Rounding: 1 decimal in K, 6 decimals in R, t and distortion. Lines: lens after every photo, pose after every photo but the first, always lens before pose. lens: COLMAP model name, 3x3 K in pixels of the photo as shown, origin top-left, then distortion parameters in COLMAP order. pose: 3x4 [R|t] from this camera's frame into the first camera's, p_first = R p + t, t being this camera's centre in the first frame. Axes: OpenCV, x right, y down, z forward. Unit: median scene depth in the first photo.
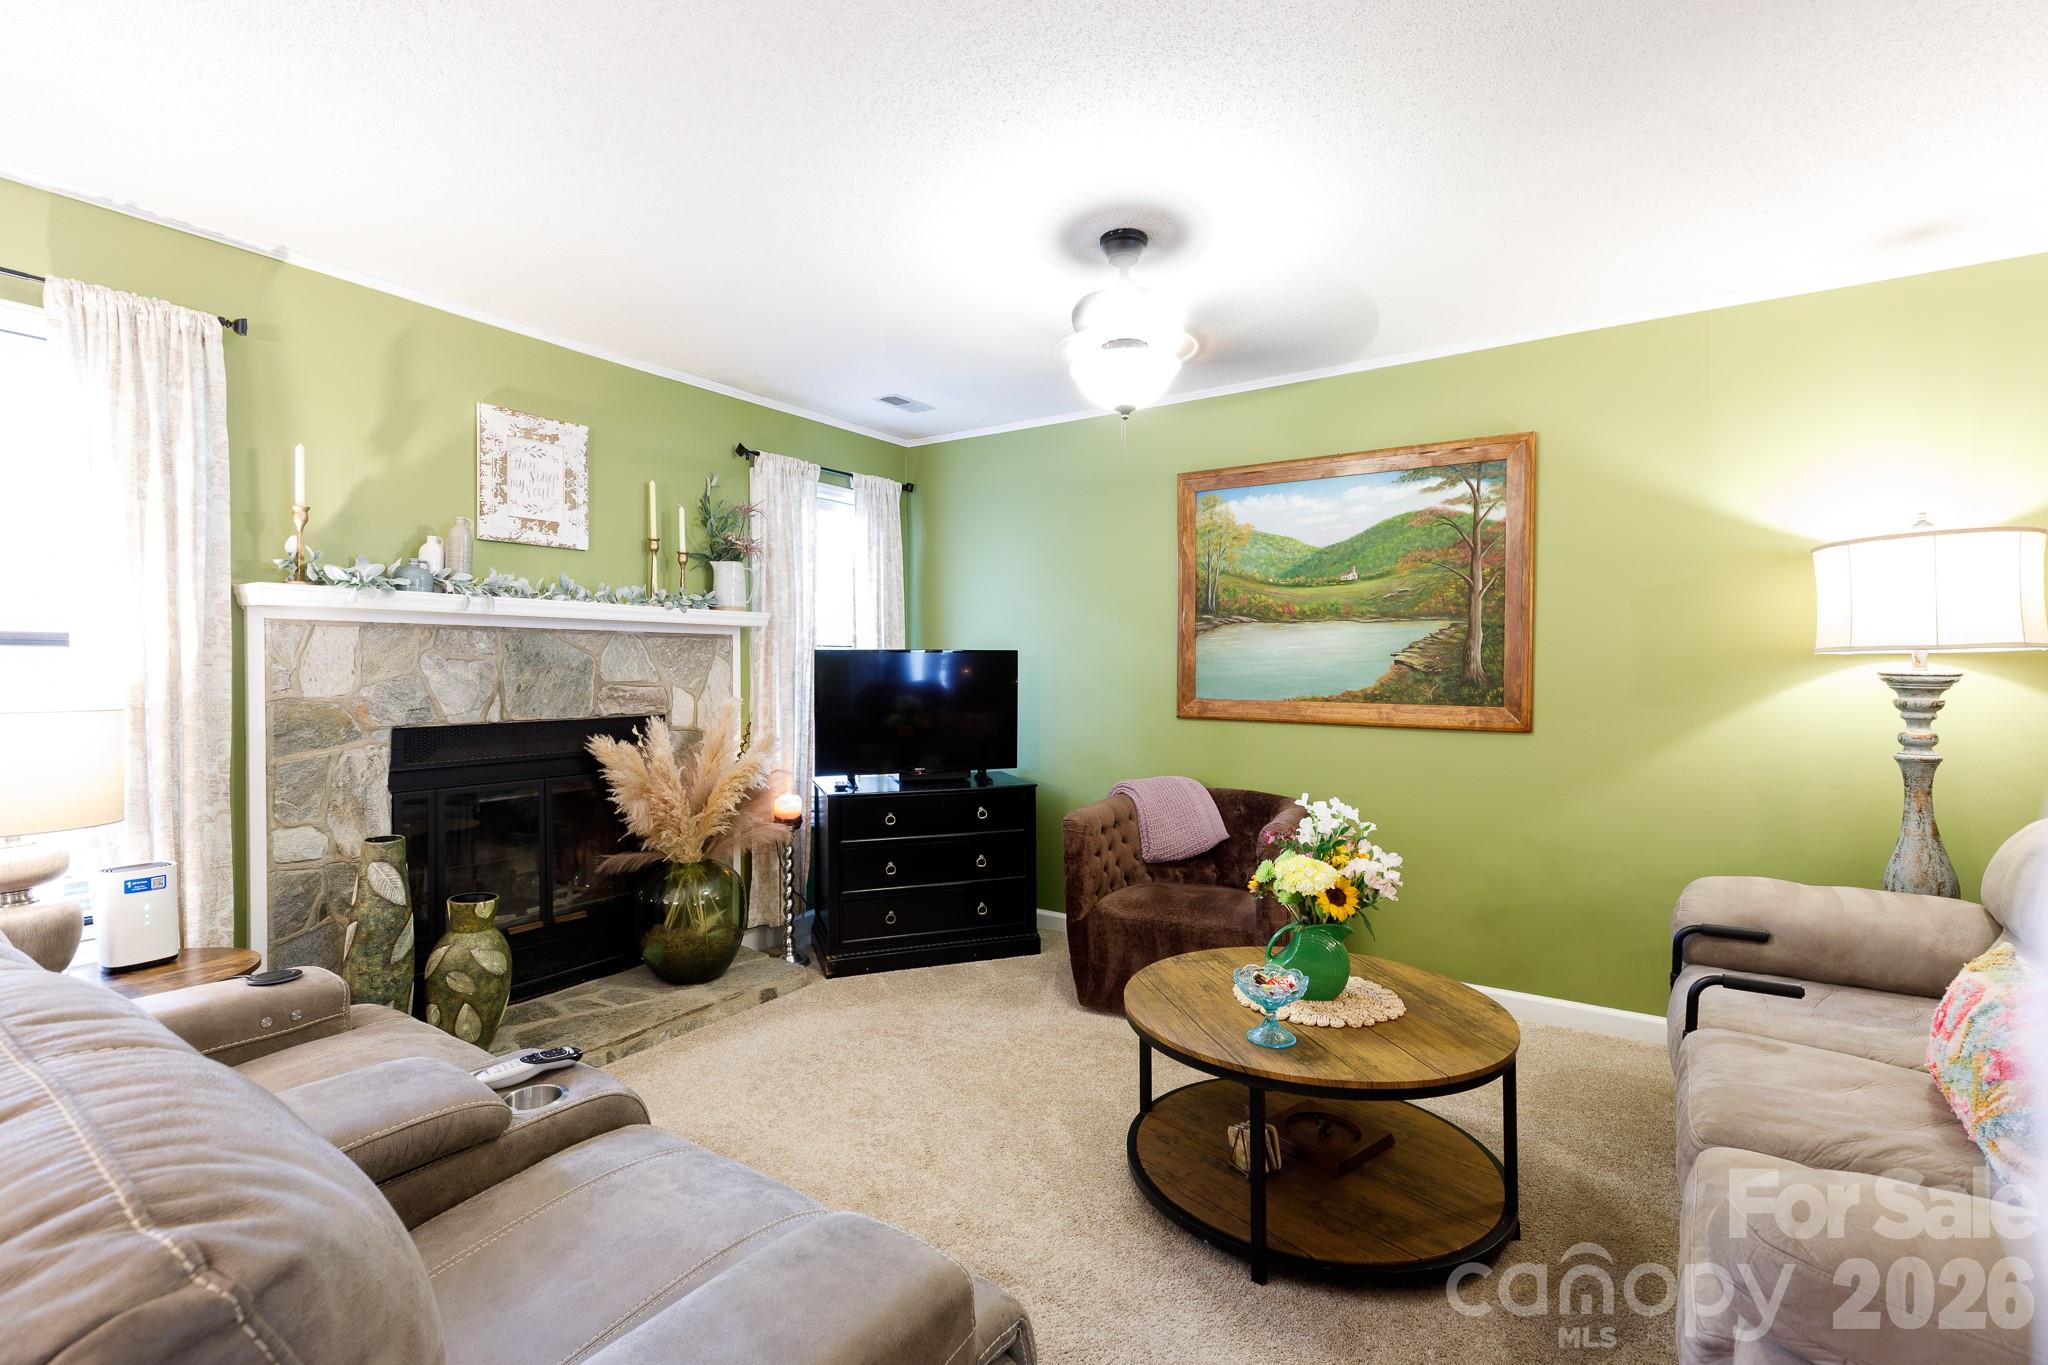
lens RADIAL K [[917.9, 0, 985.8], [0, 917.9, 672.3], [0, 0, 1]] dist [0.002669, -0.000333]
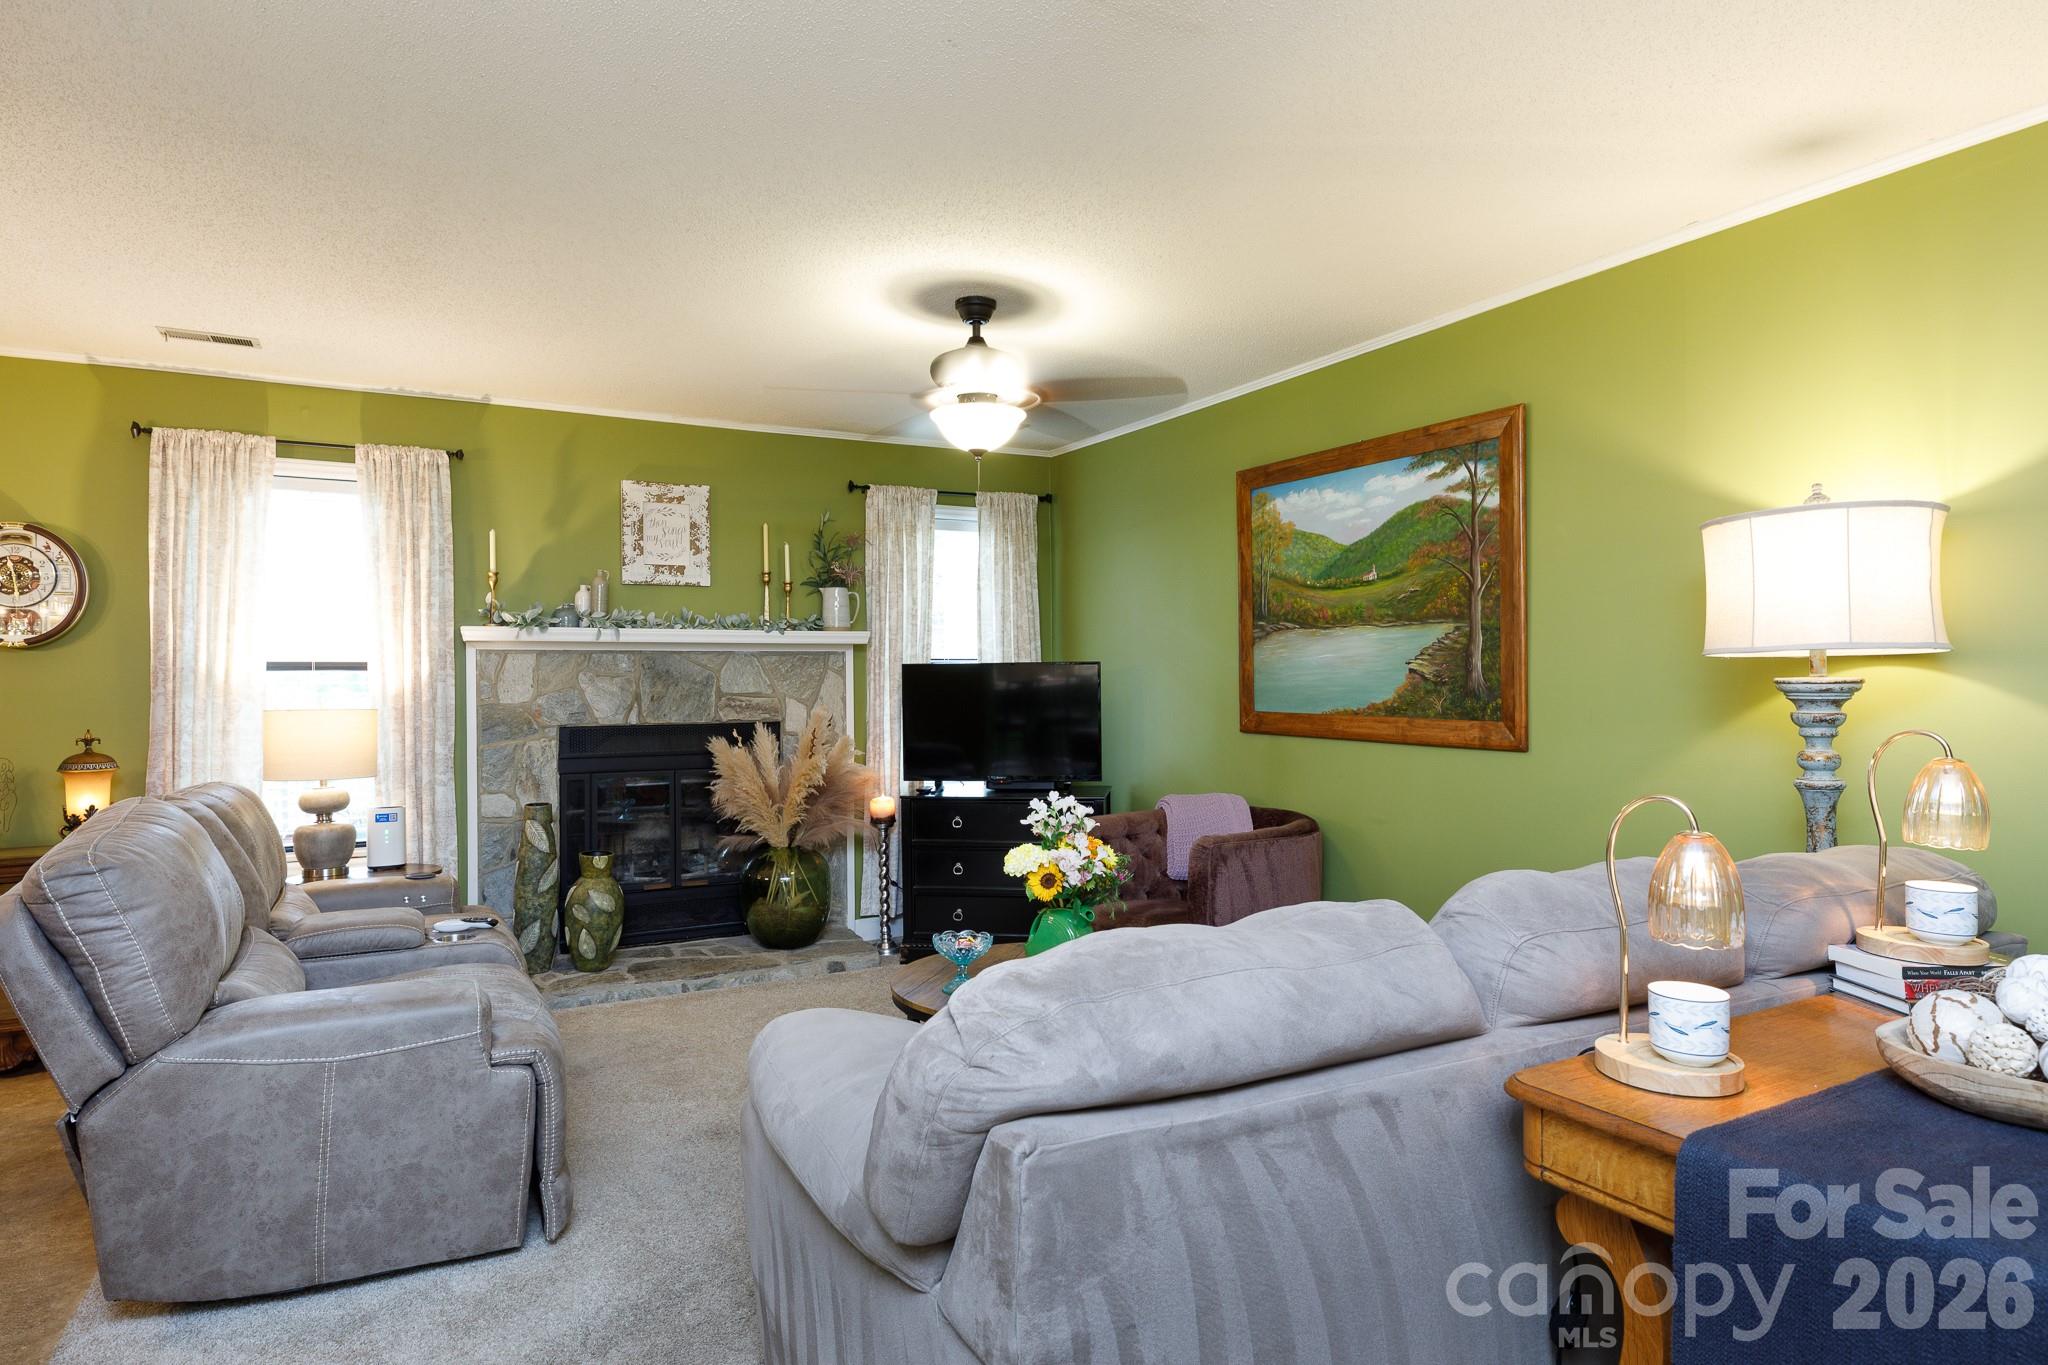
lens RADIAL K [[1157.9, 0, 961.2], [0, 1157.9, 669.3], [0, 0, 1]] dist [0.020175, -0.000341]
pose [[0.877600, -0.010492, -0.479279, 0.626509], [0.003472, 0.999873, -0.015531, 0.003677], [0.479381, 0.011966, 0.877525, -0.205185]]
